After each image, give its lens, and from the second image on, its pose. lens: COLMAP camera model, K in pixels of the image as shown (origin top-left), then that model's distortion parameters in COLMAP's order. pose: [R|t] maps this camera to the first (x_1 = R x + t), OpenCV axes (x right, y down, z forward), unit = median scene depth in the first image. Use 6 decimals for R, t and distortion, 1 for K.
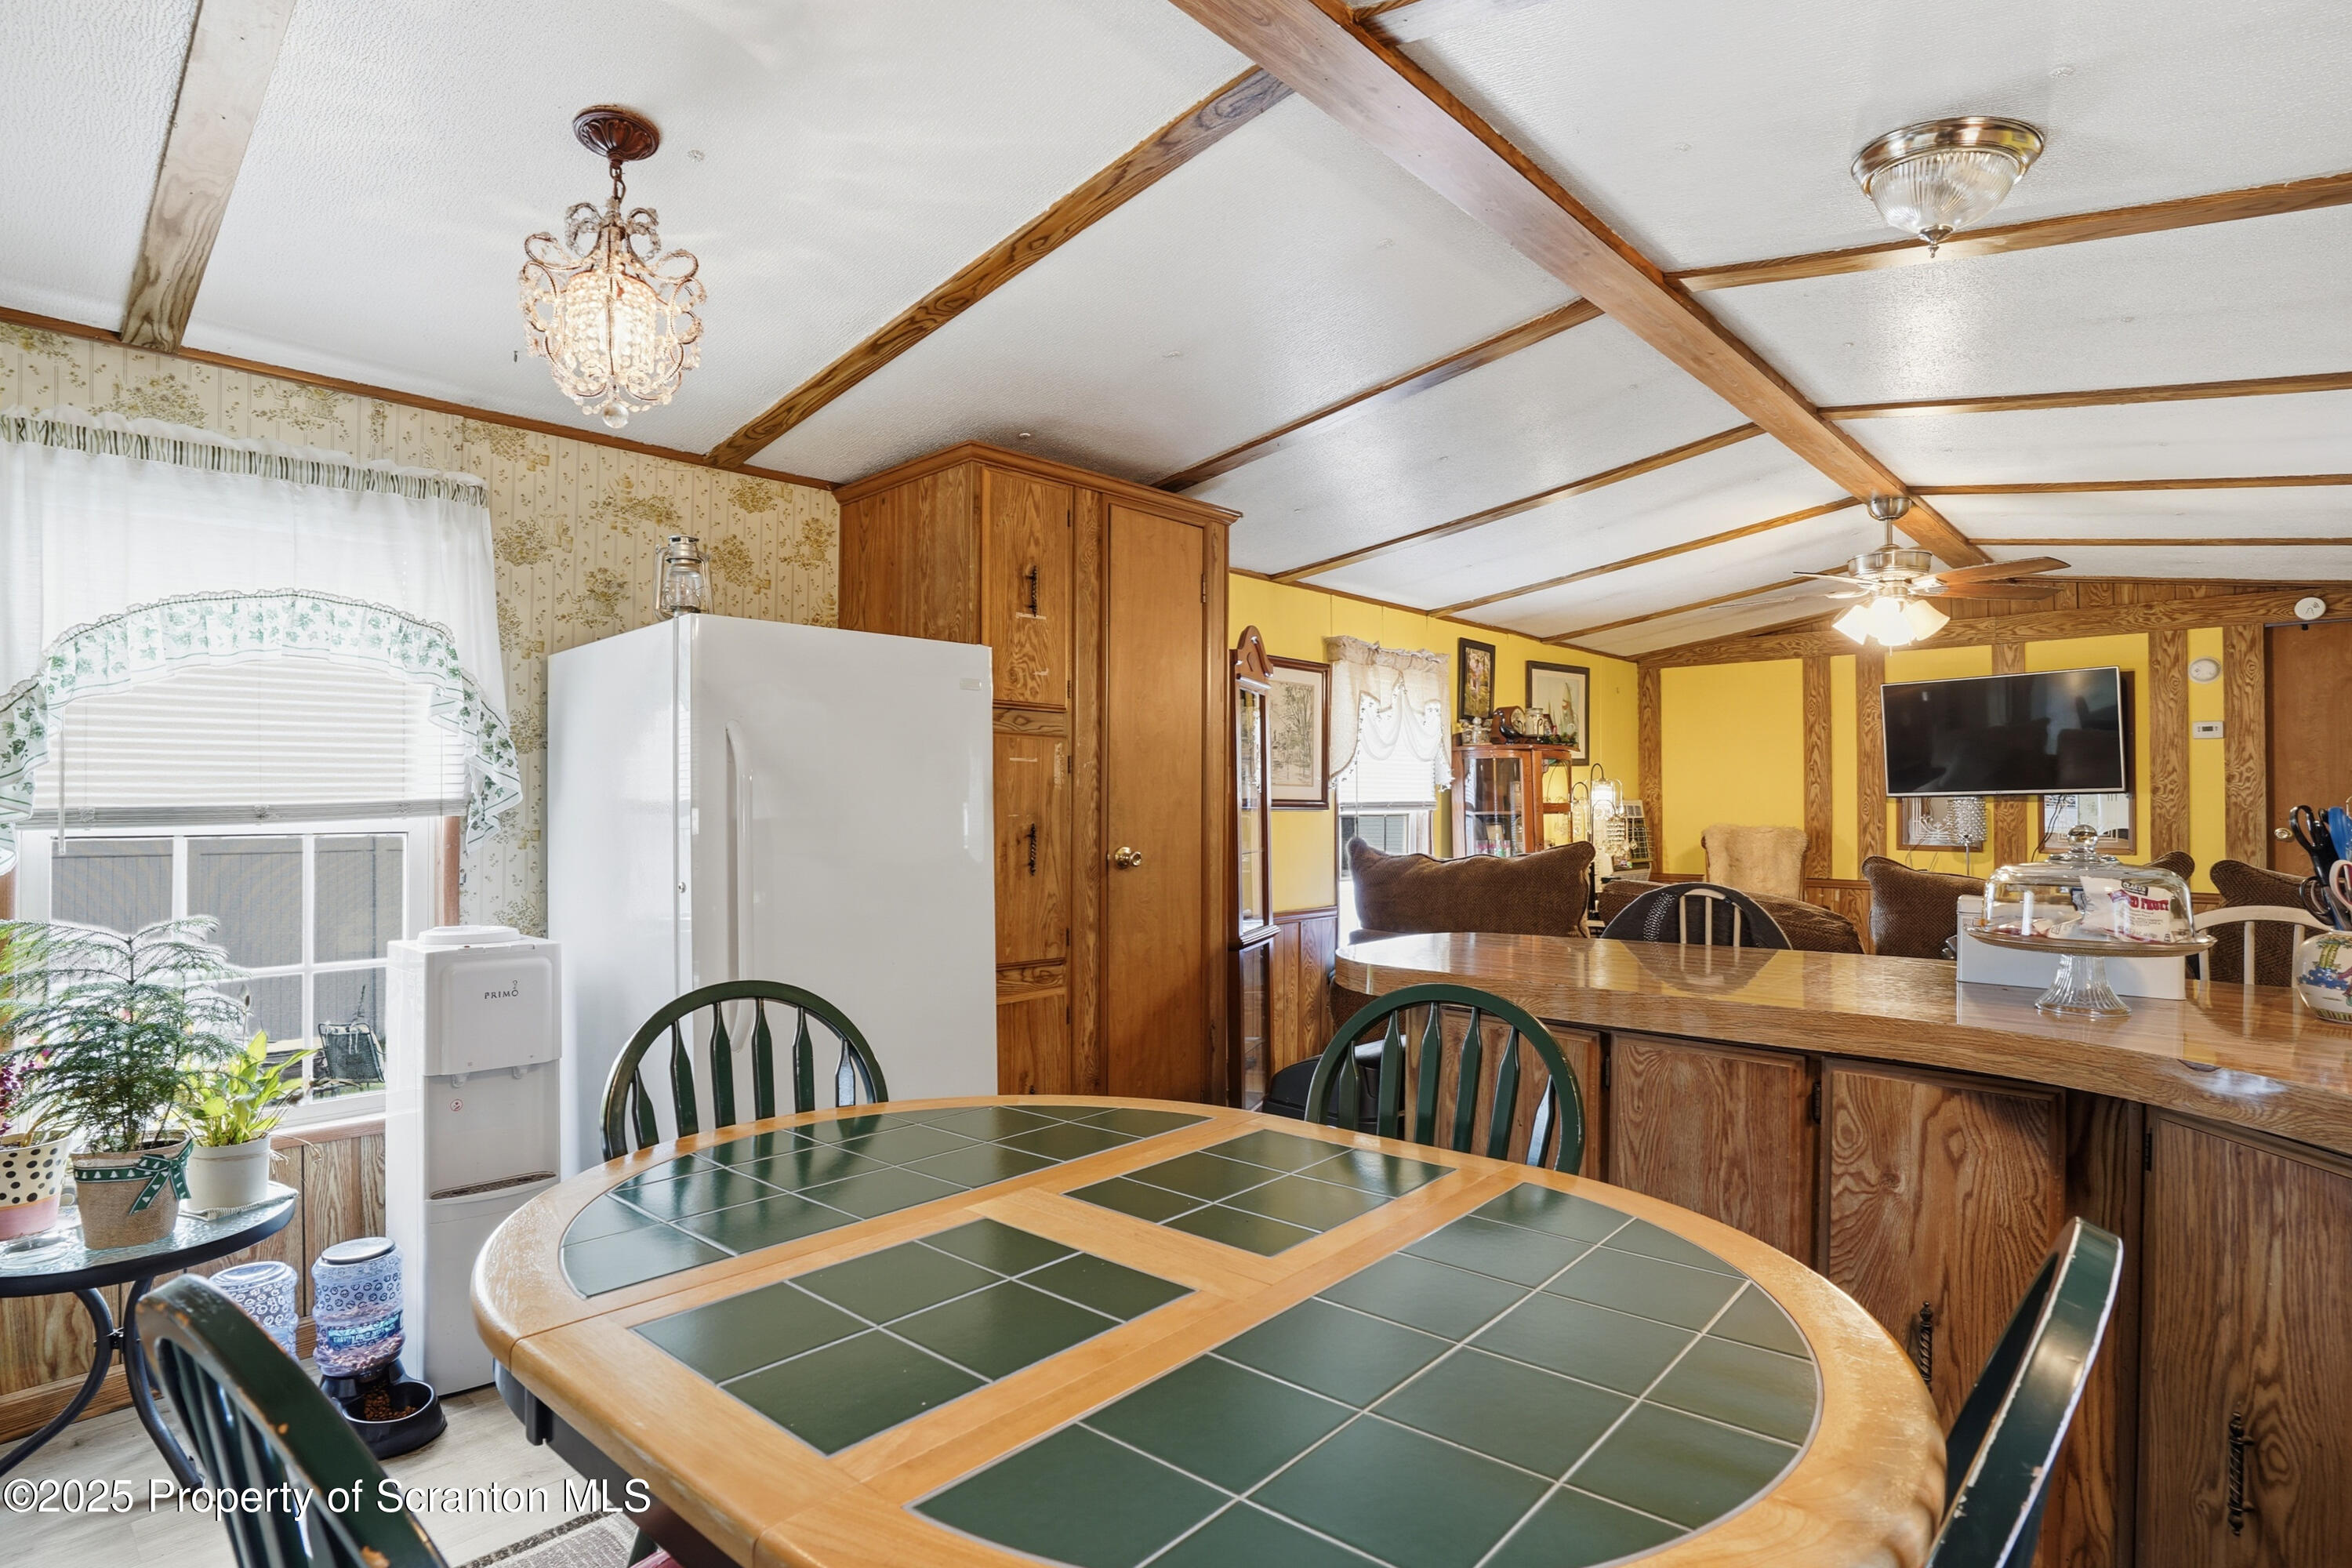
lens RADIAL K [[1201.1, 0, 1176.0], [0, 1201.1, 784.0], [0, 0, 1]] dist [-0.065346, 0.029467]
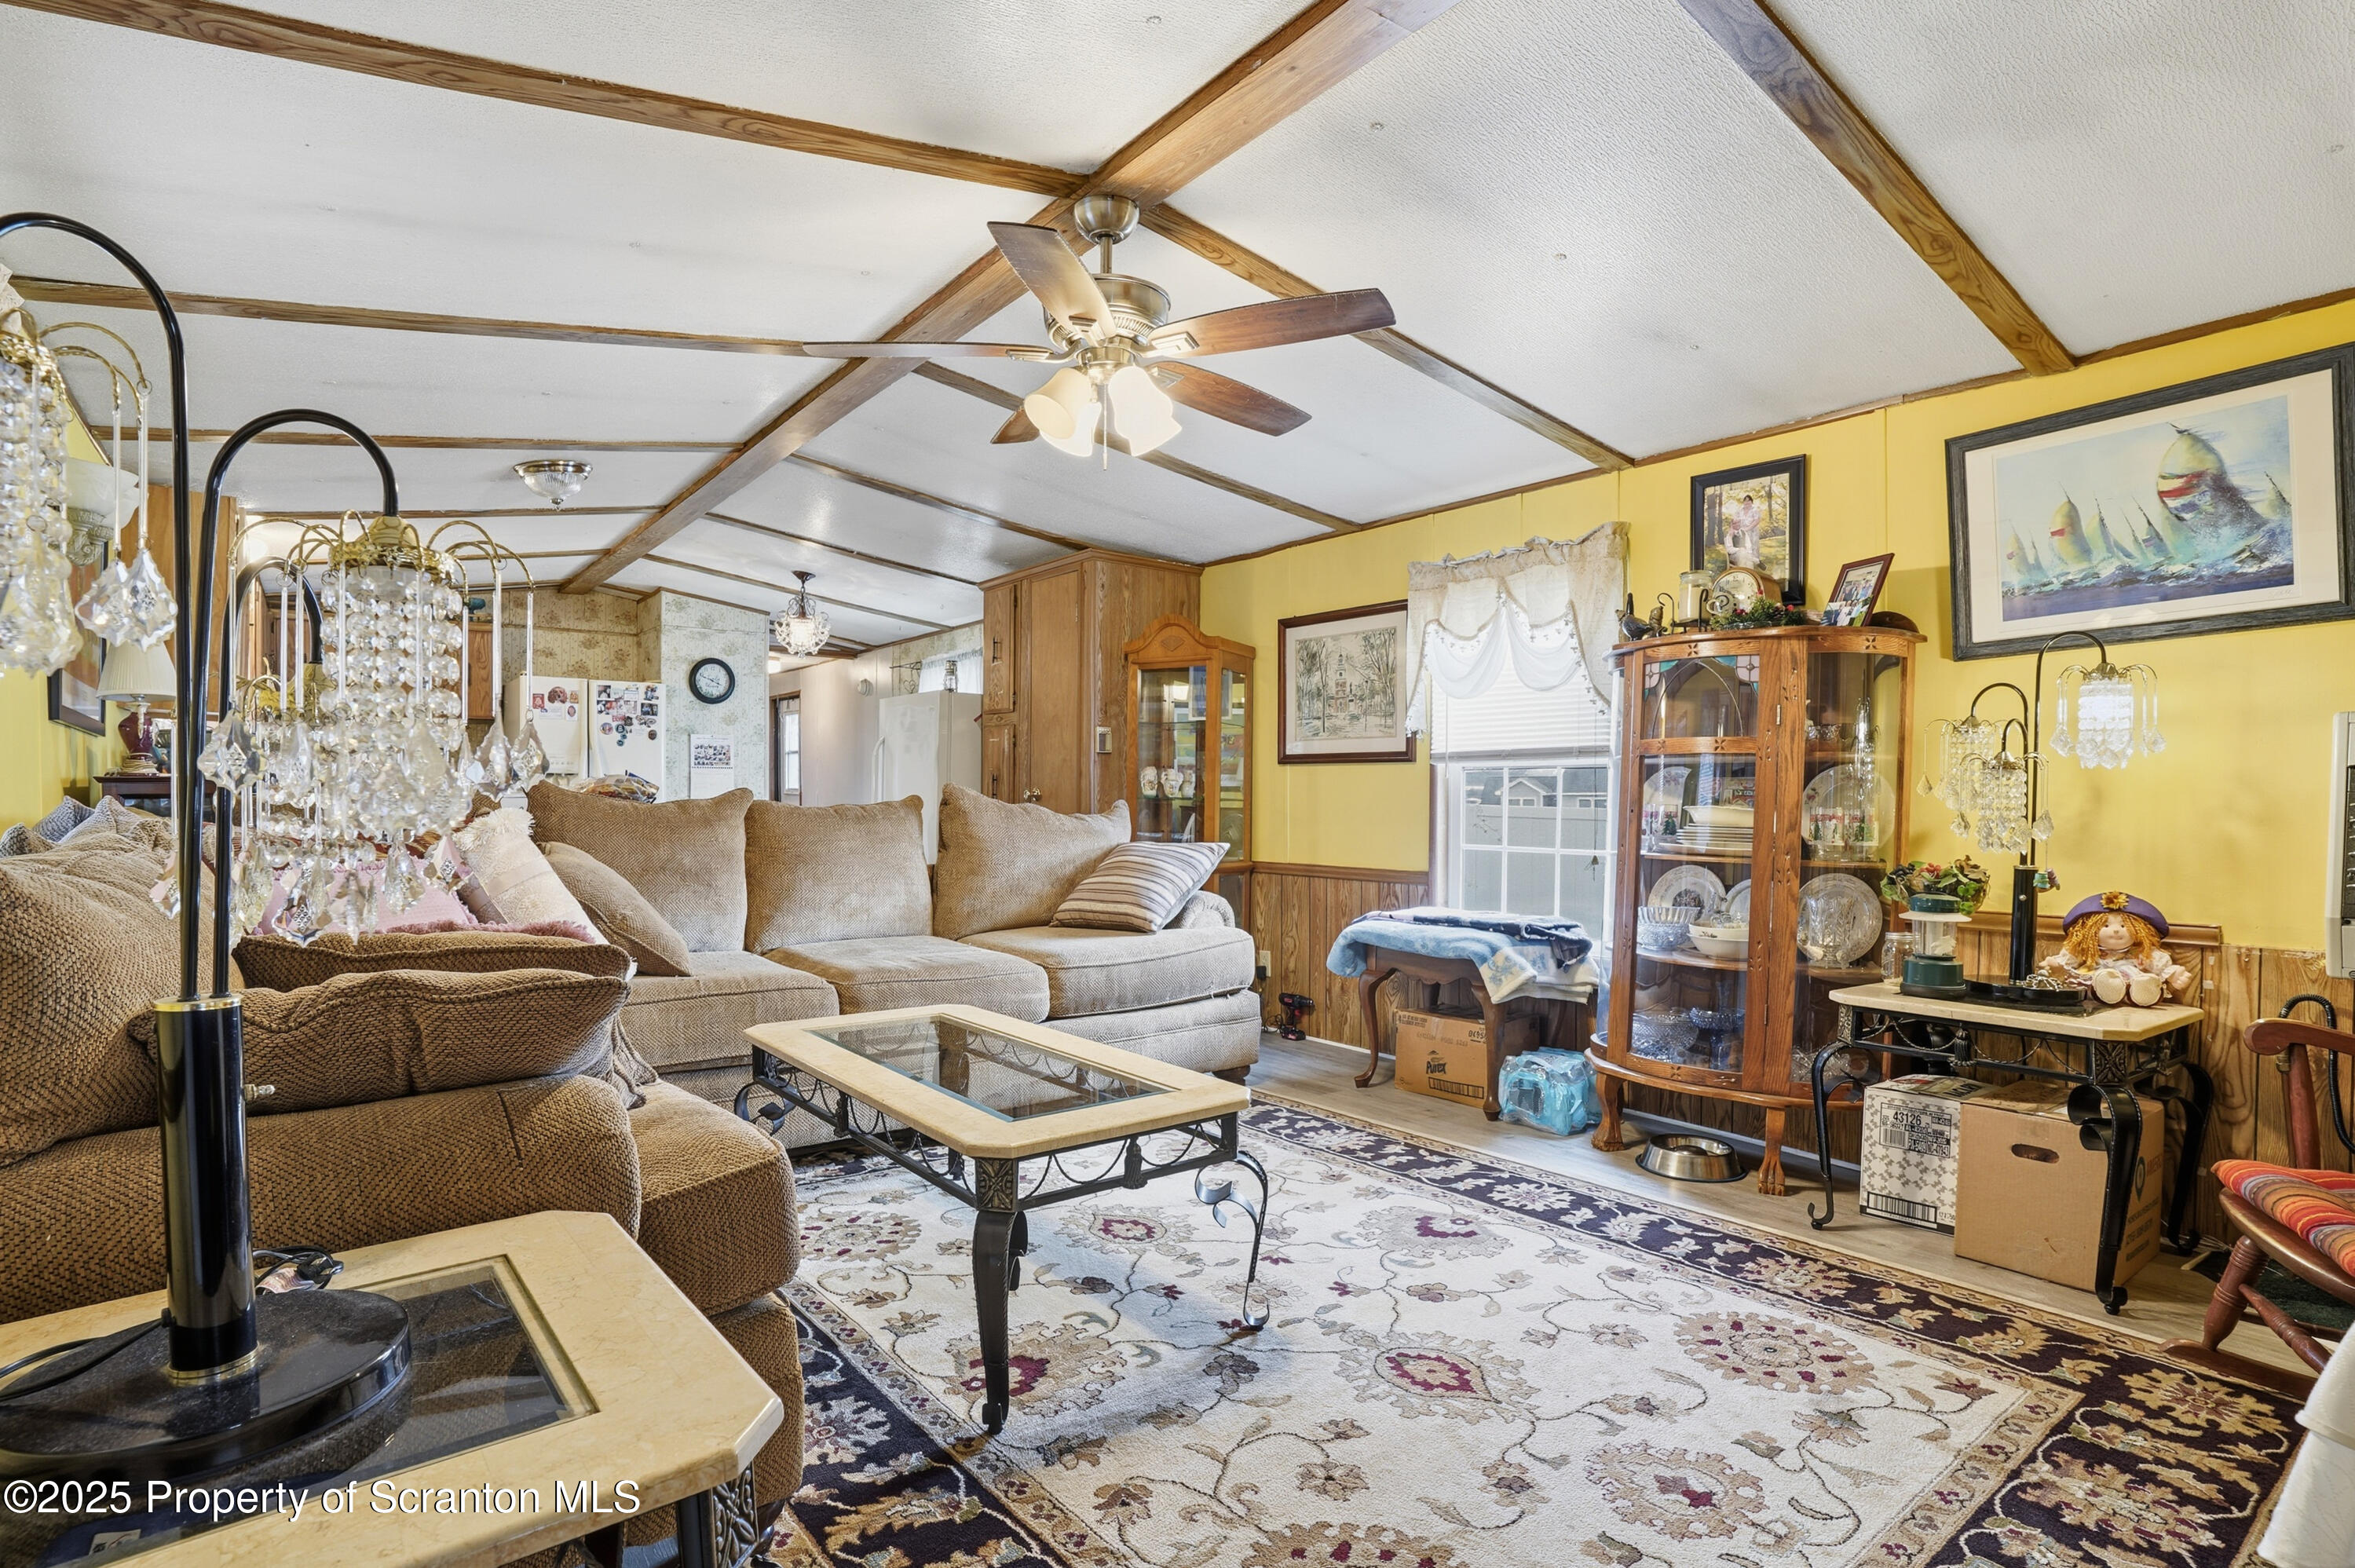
lens RADIAL K [[1186.6, 0, 1170.2], [0, 1186.6, 812.9], [0, 0, 1]] dist [-0.080724, 0.035324]
pose [[-0.182143, 0.012220, -0.983196, 0.866501], [0.010273, 0.999892, 0.010525, 0.040961], [0.983218, -0.008184, -0.182249, 0.834518]]
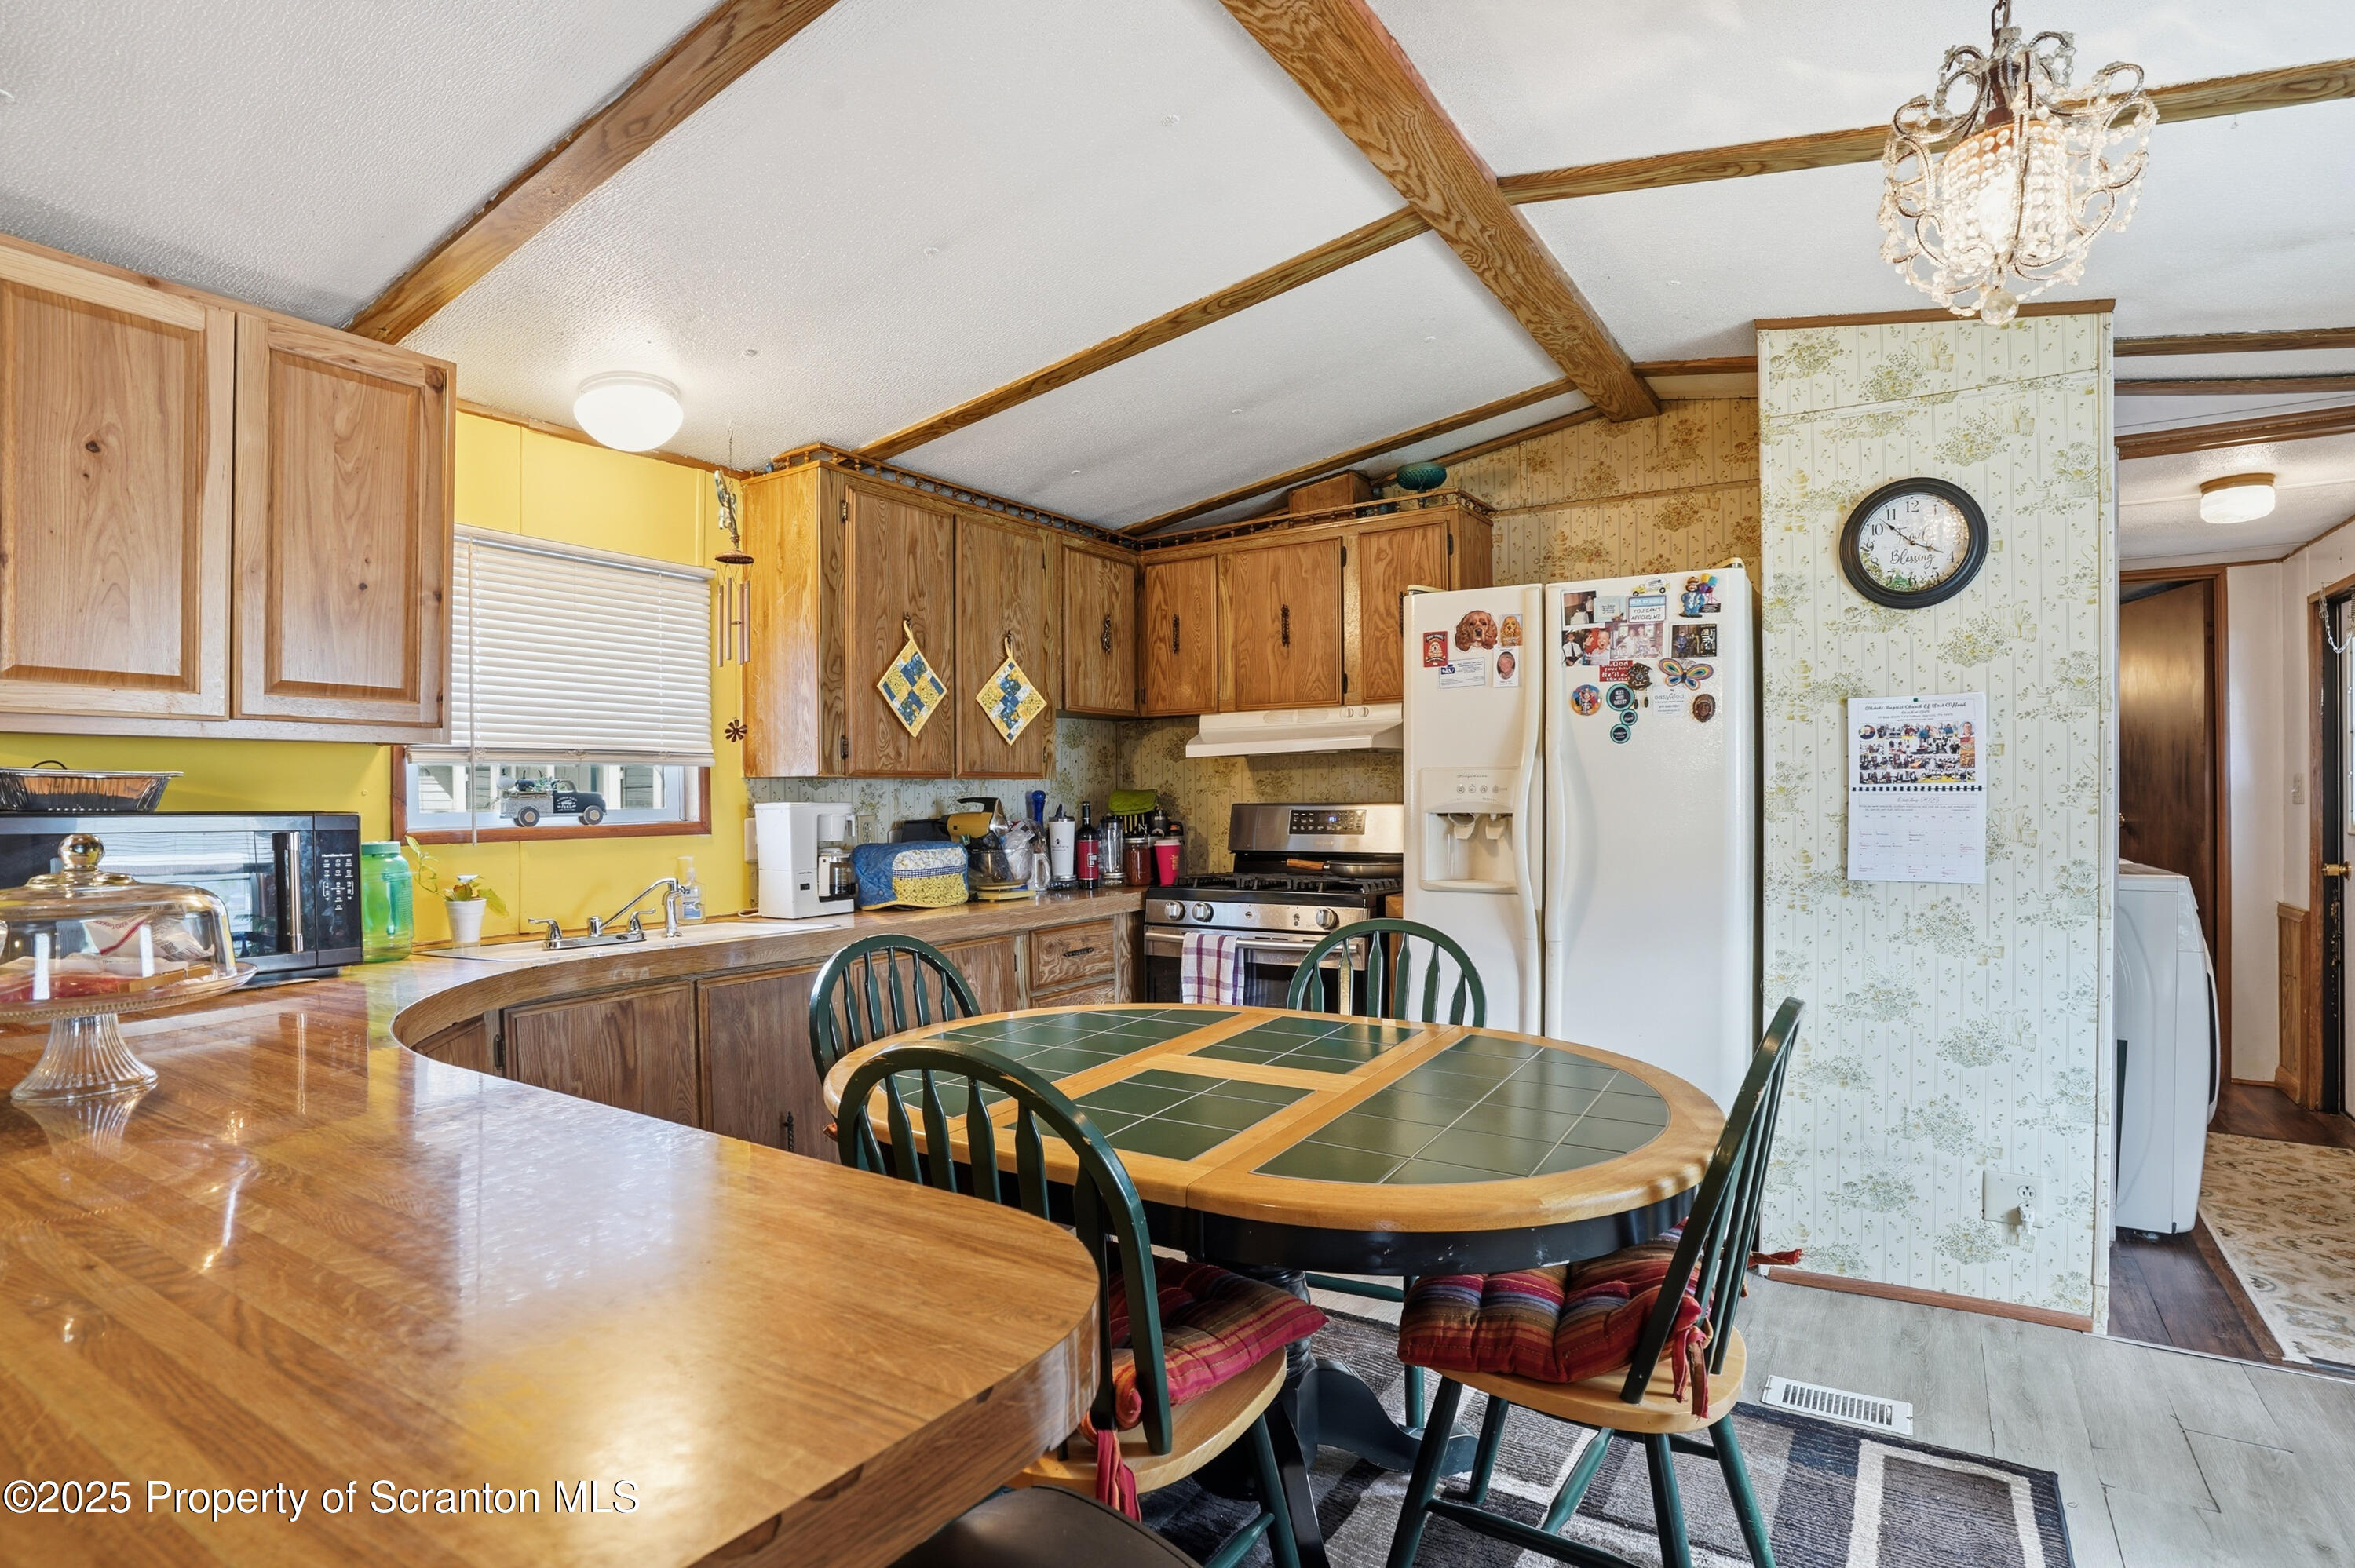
lens RADIAL K [[1186.5, 0, 1170.2], [0, 1186.5, 812.9], [0, 0, 1]] dist [-0.080724, 0.035324]
pose [[-0.986305, 0.006193, -0.164814, 0.062305], [0.006522, 0.999978, -0.001456, 0.008007], [0.164801, -0.002511, -0.986324, 0.503883]]
